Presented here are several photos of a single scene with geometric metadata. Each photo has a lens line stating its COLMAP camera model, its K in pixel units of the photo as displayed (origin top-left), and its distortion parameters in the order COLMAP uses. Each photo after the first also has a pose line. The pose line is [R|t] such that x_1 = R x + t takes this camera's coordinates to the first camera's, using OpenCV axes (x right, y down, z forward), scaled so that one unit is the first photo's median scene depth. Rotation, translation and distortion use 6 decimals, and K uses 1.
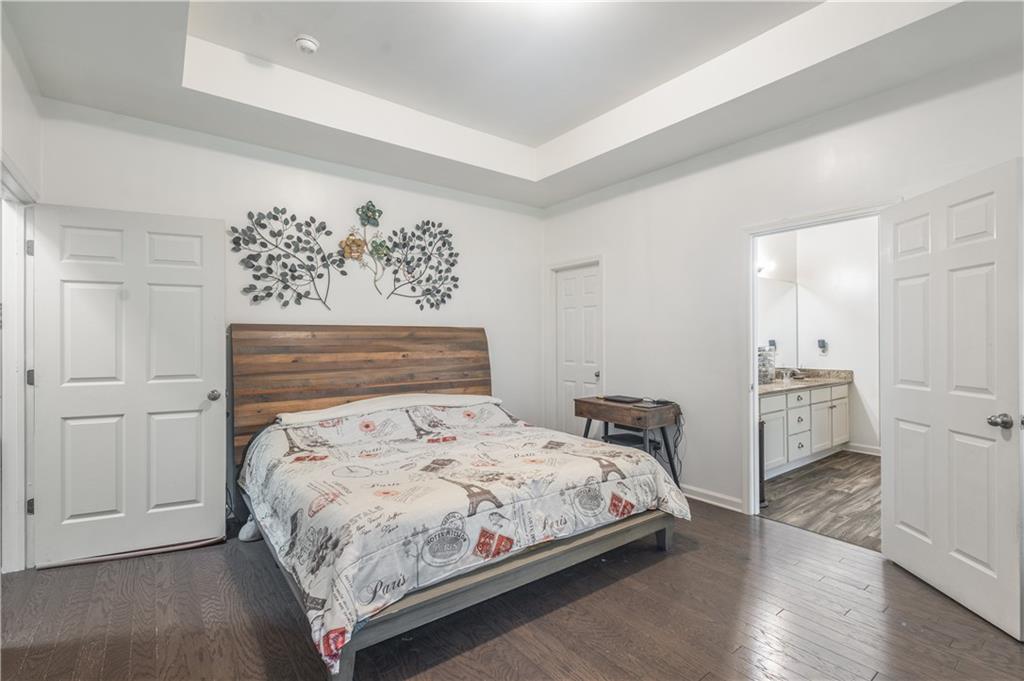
lens RADIAL K [[469.5, 0, 507.8], [0, 469.5, 343.4], [0, 0, 1]] dist [0.007617, 0.000641]
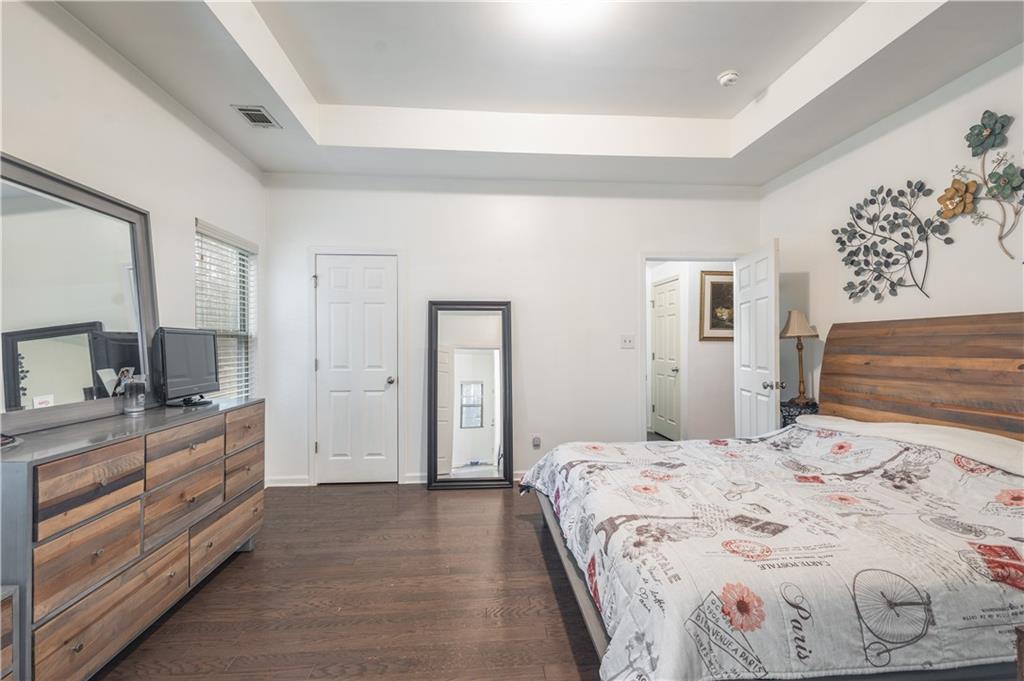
lens RADIAL K [[469.5, 0, 507.8], [0, 469.5, 343.4], [0, 0, 1]] dist [0.007617, 0.000641]
pose [[-0.538761, 0.004645, -0.842446, 0.592852], [0.002680, 0.999989, 0.003800, -0.004056], [0.842454, -0.000210, -0.538768, 0.844580]]
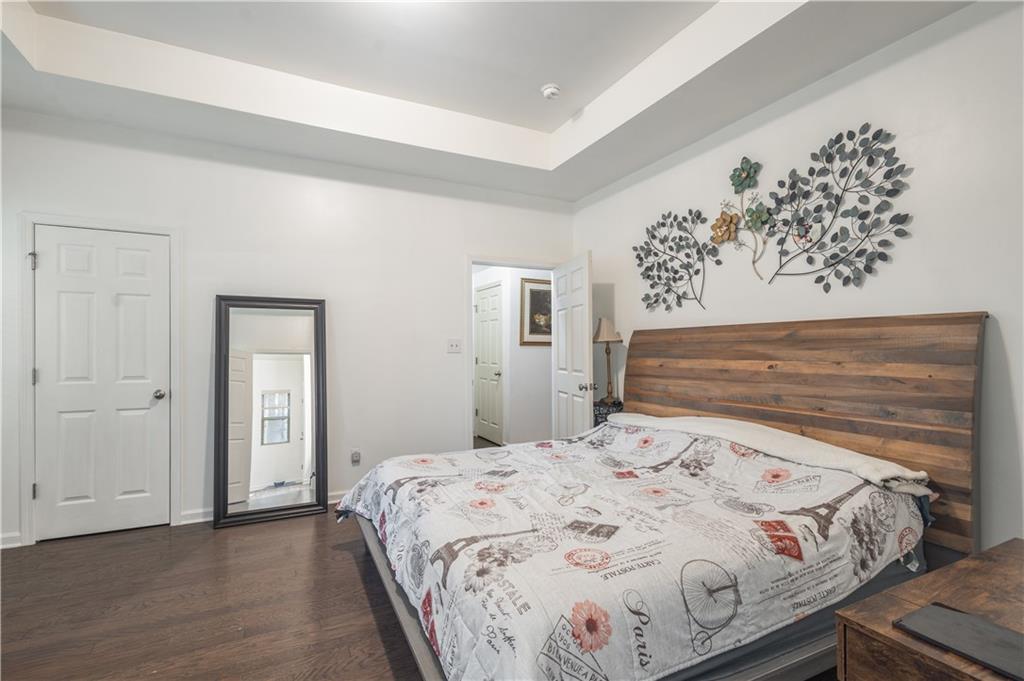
lens RADIAL K [[471.1, 0, 506.6], [0, 471.1, 347.5], [0, 0, 1]] dist [0.009687, 0.000394]
pose [[-0.190461, 0.003205, -0.981690, 0.542704], [0.000024, 0.999995, 0.003261, -0.003282], [0.981695, 0.000597, -0.190460, 0.807970]]
